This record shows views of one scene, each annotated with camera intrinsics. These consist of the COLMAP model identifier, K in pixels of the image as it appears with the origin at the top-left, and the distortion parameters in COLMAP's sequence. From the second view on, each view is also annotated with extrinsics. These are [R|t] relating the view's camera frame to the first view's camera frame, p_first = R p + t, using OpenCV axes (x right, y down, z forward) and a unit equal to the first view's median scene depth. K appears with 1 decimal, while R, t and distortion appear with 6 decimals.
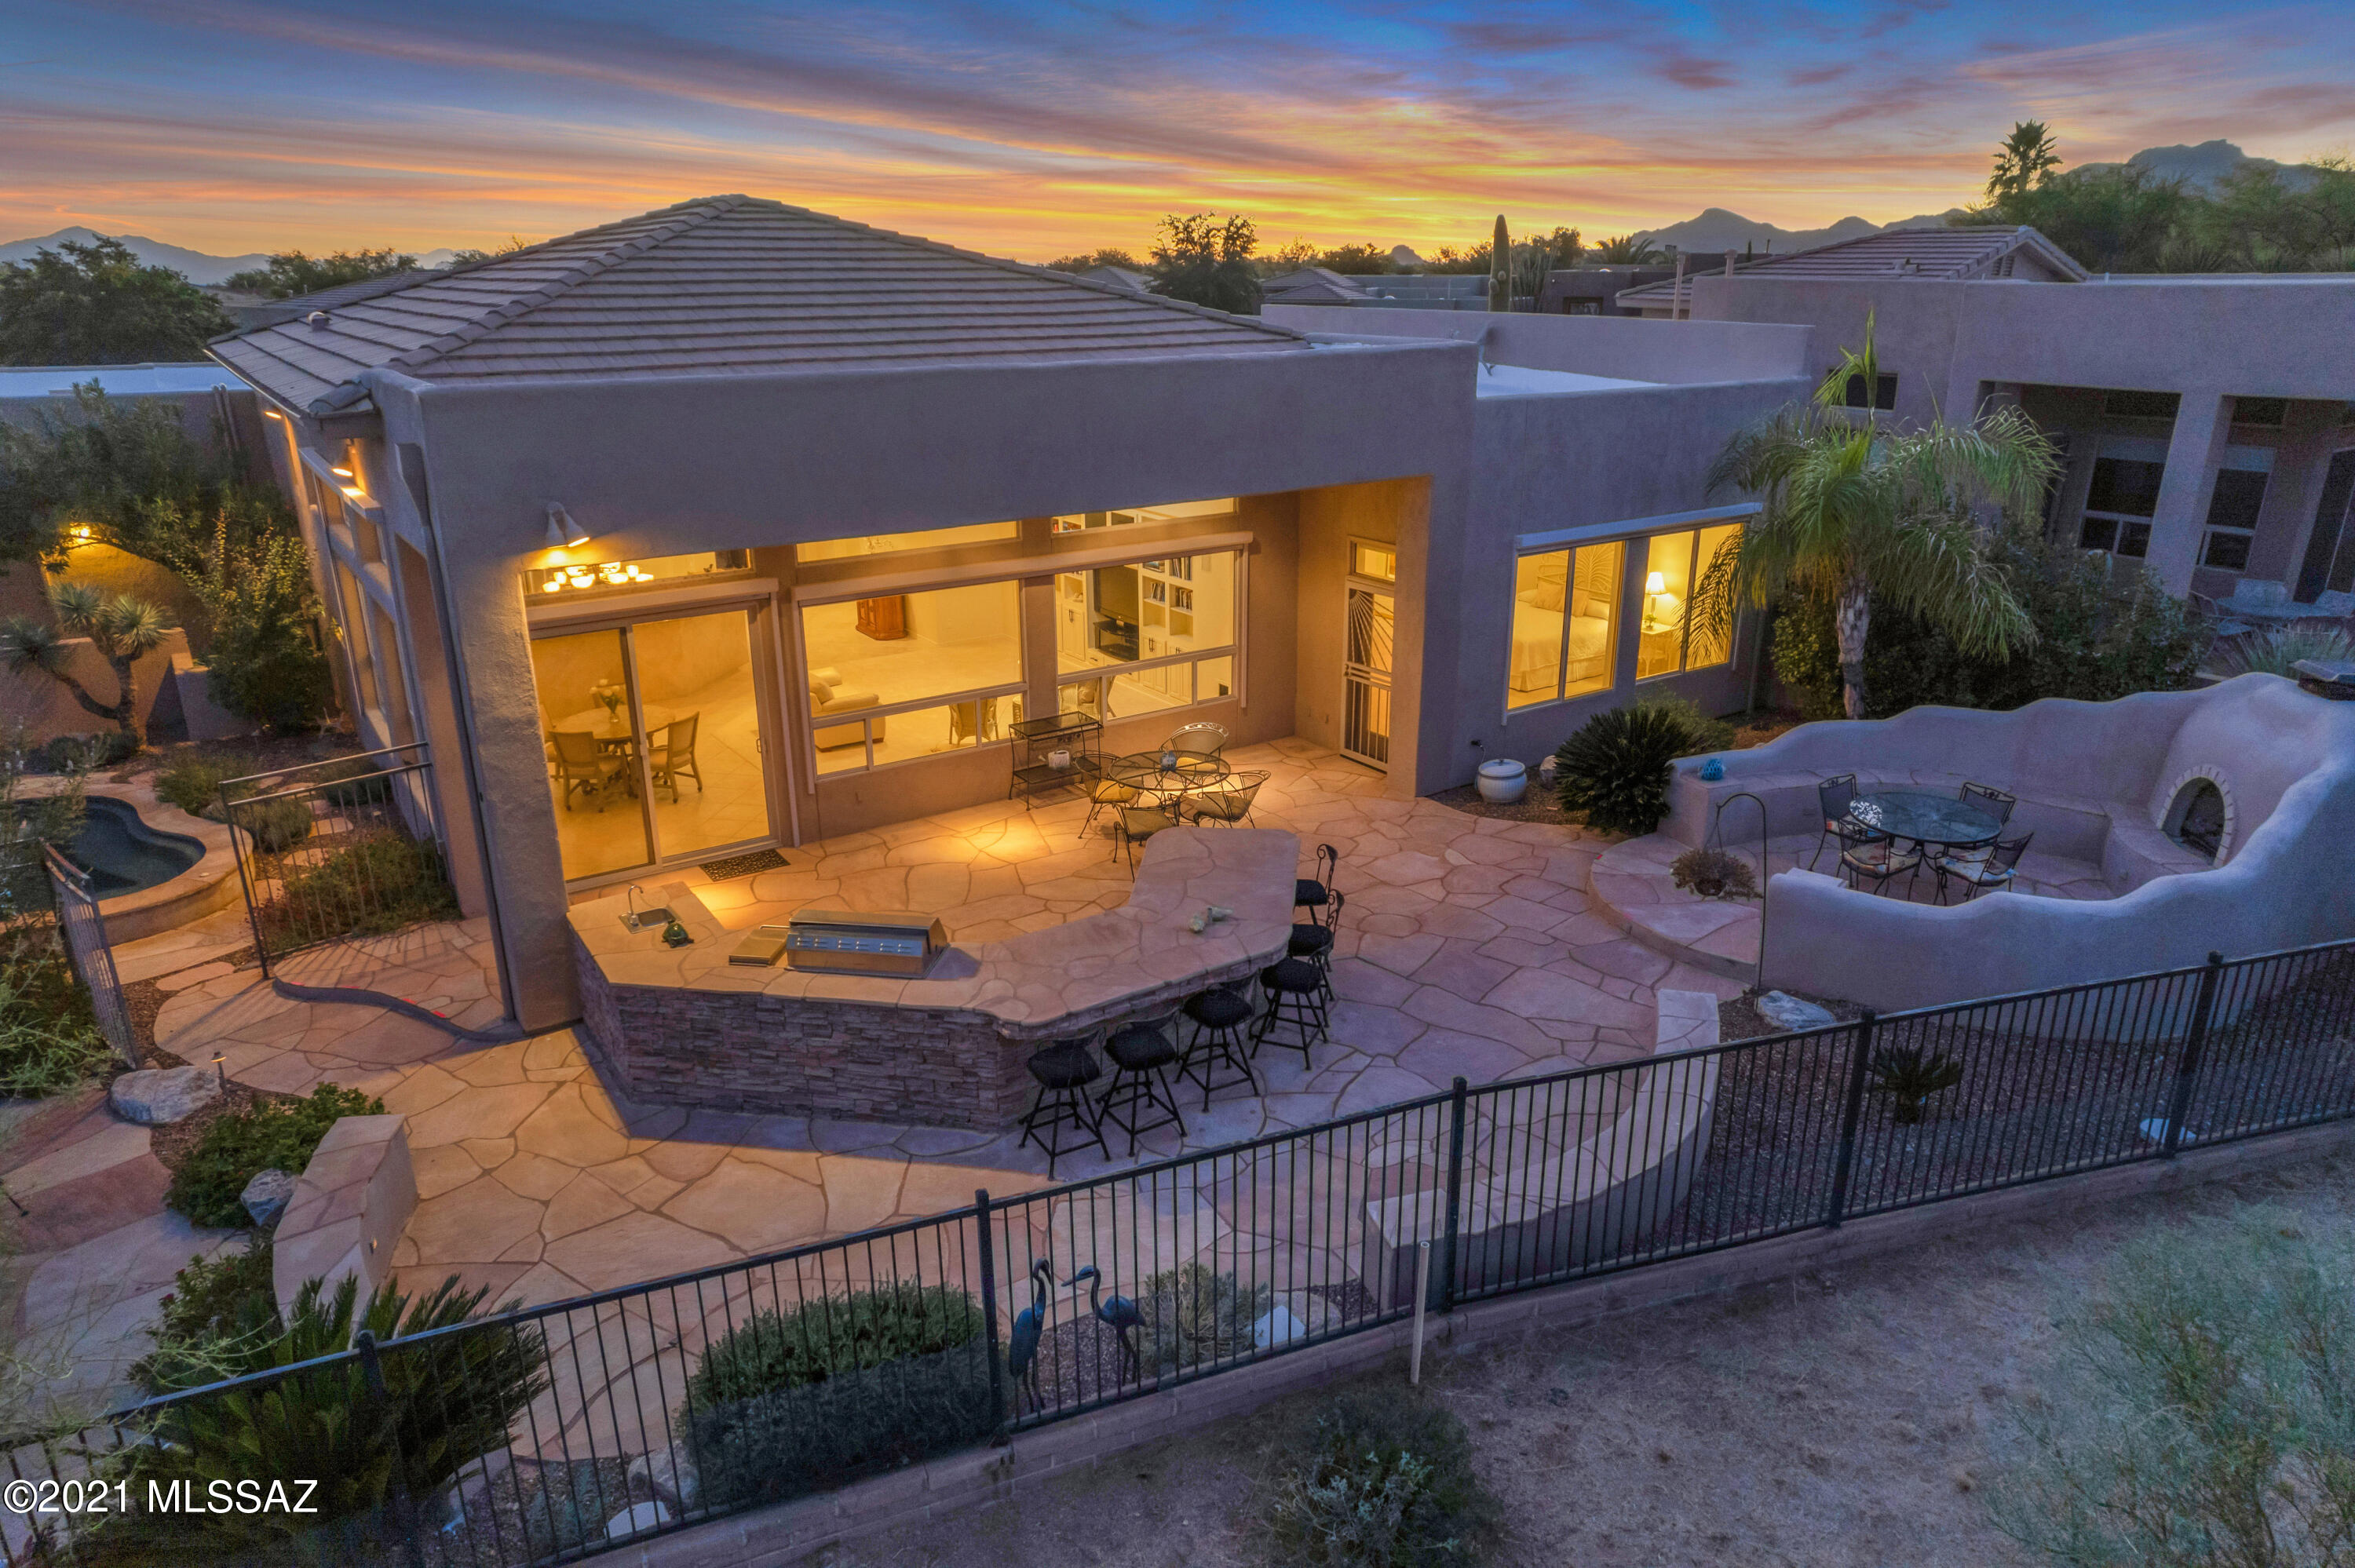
lens RADIAL K [[1501.5, 0, 1185.4], [0, 1501.5, 789.1], [0, 0, 1]] dist [-0.043210, 0.054083]
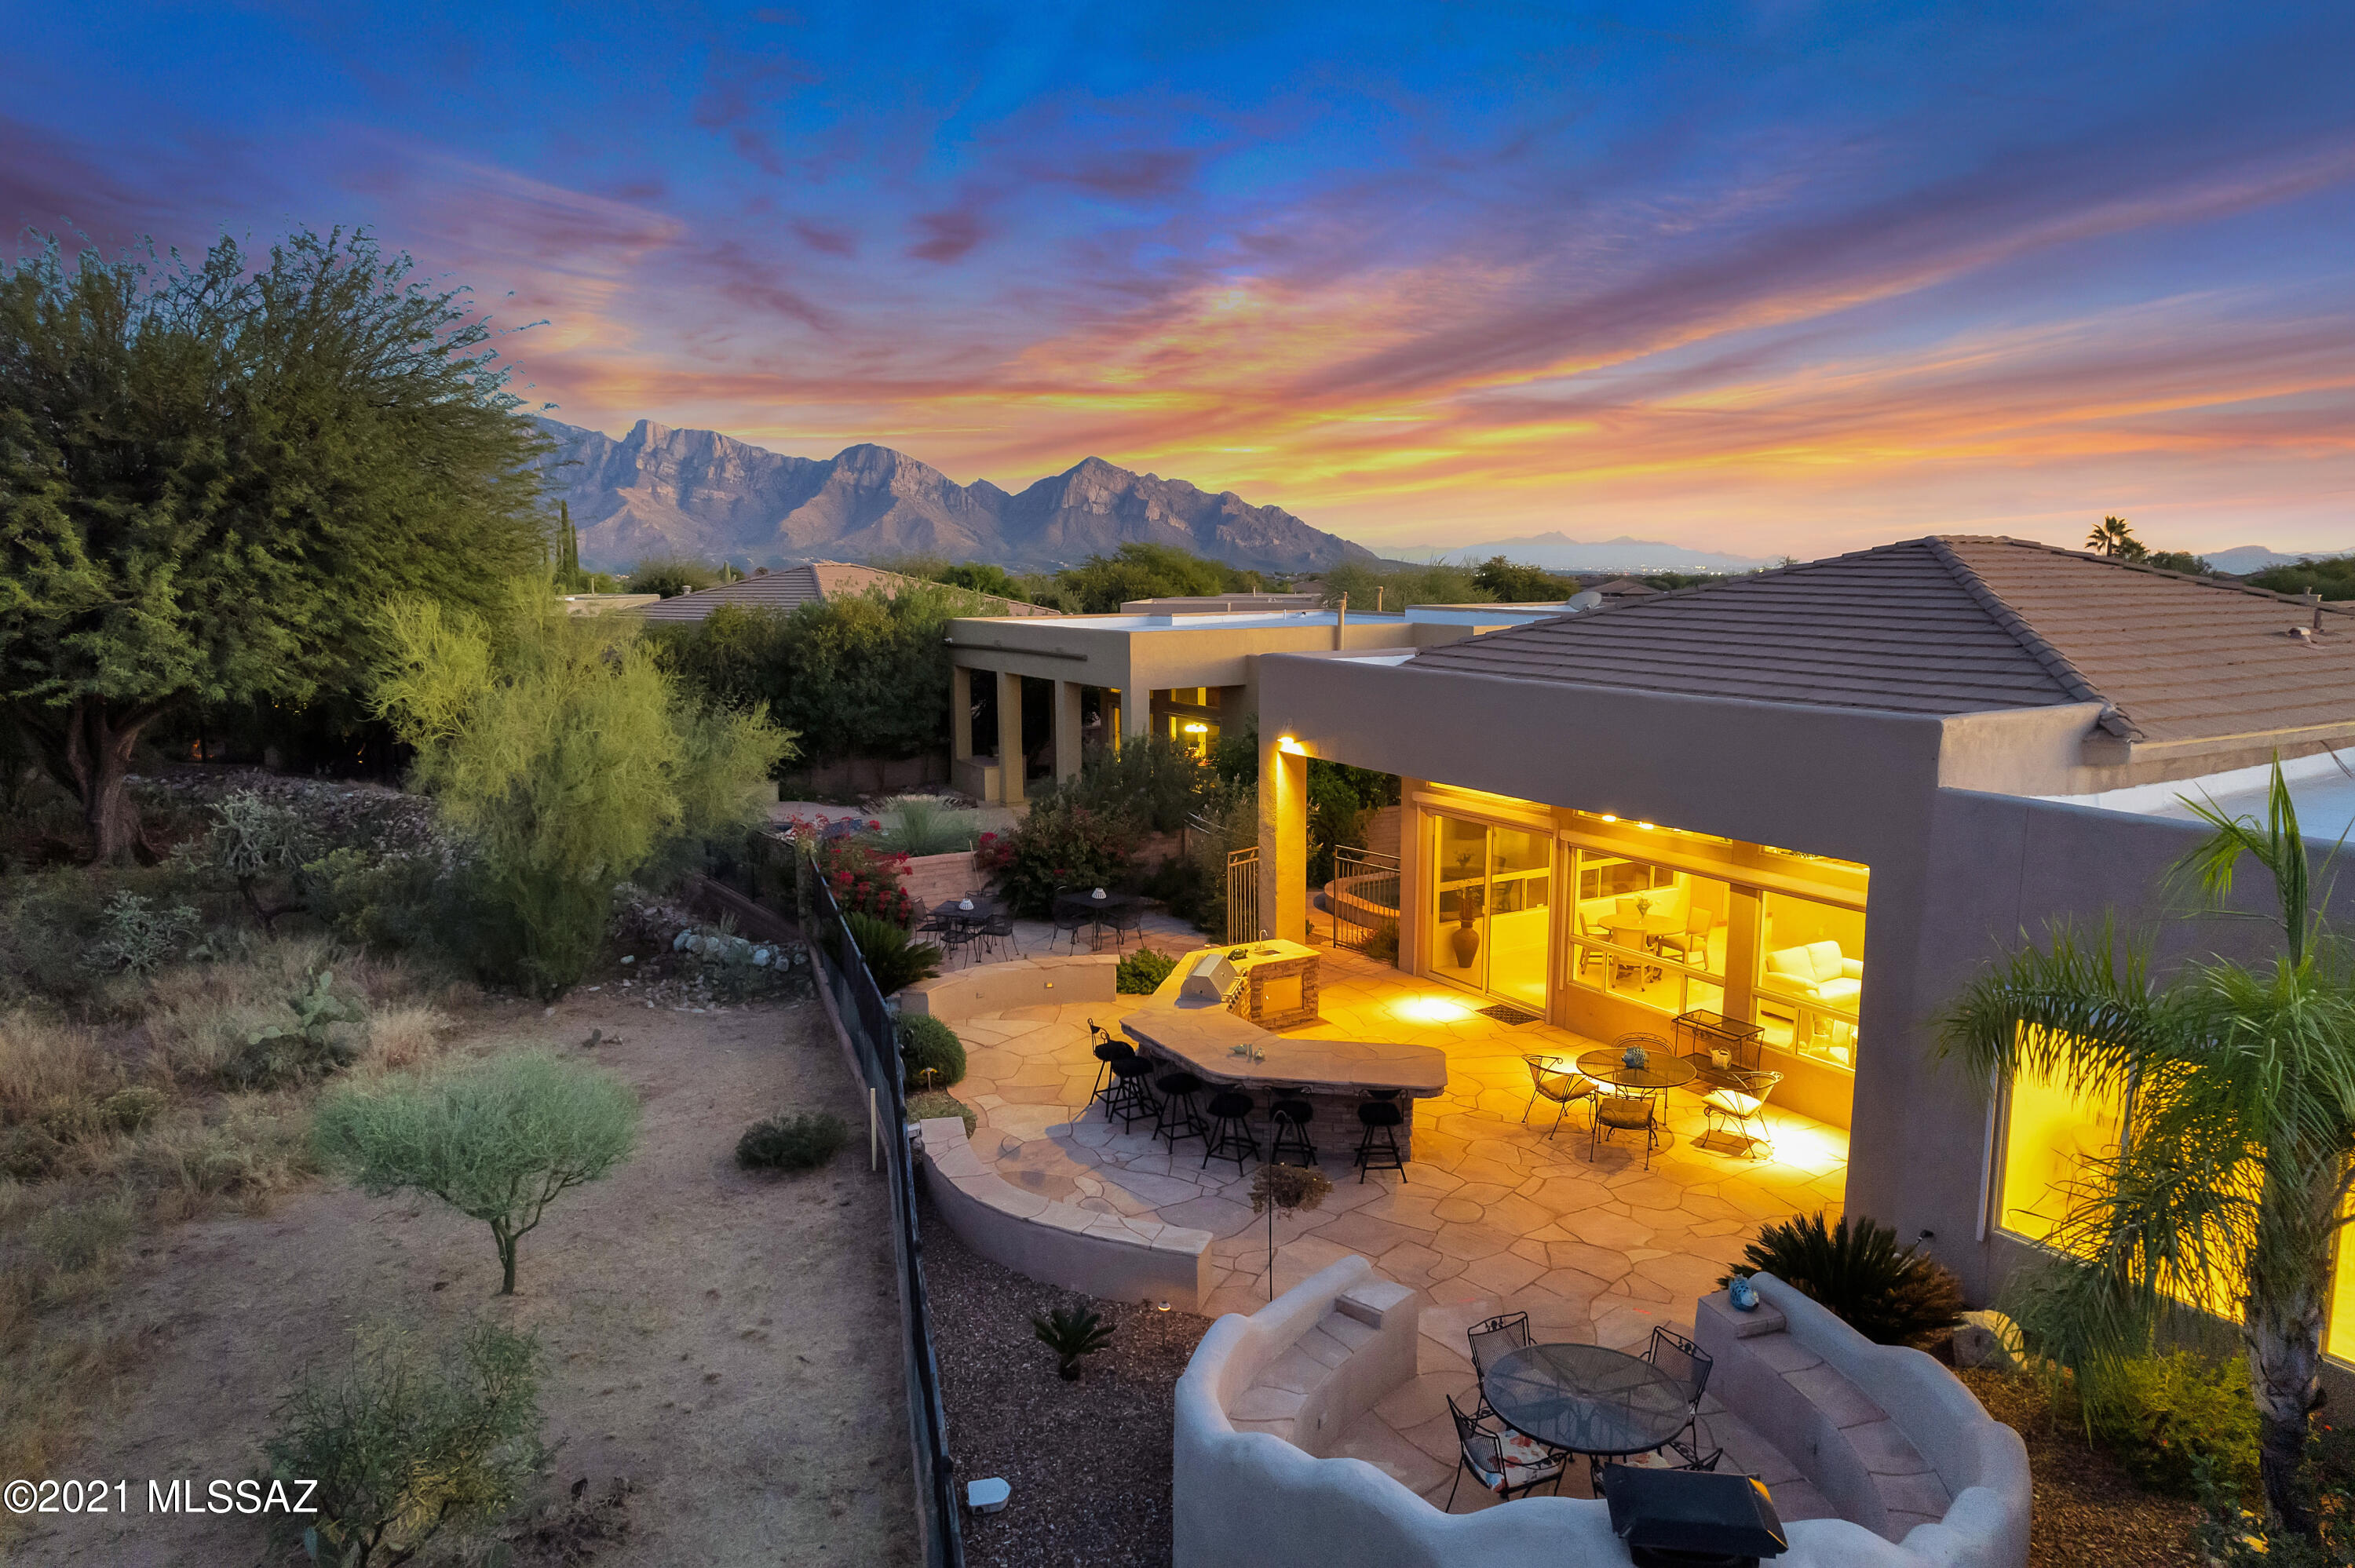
lens RADIAL K [[1507.0, 0, 1177.5], [0, 1507.0, 784.0], [0, 0, 1]] dist [-0.027931, 0.001527]
pose [[-0.066965, 0.151641, -0.986165, 1.204039], [-0.329288, 0.929646, 0.165311, -0.313842], [0.941852, 0.335802, -0.012321, 0.756504]]
